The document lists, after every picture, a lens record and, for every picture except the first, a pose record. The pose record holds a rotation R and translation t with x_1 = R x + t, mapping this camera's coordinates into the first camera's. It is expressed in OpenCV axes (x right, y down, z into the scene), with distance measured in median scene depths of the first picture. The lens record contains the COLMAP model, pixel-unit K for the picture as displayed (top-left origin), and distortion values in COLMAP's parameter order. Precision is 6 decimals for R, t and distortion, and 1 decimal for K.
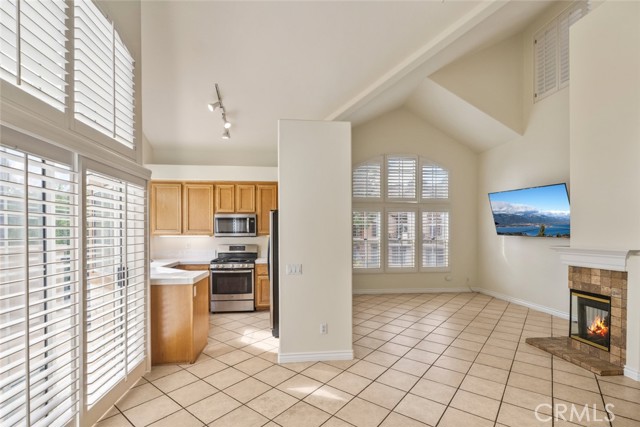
lens RADIAL K [[286.3, 0, 314.2], [0, 286.3, 237.1], [0, 0, 1]] dist [-0.000063, -0.000451]
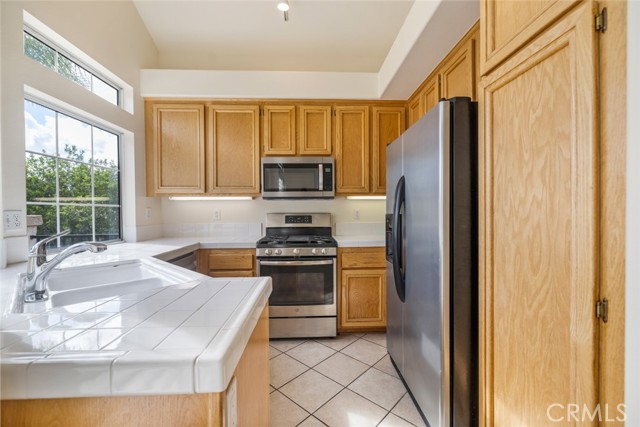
lens RADIAL K [[286.3, 0, 323.2], [0, 286.3, 213.8], [0, 0, 1]] dist [-0.000063, -0.000451]
pose [[0.996475, -0.003747, -0.083806, -0.180166], [0.003874, 0.999992, 0.001348, 0.028885], [0.083800, -0.001668, 0.996481, 0.448634]]
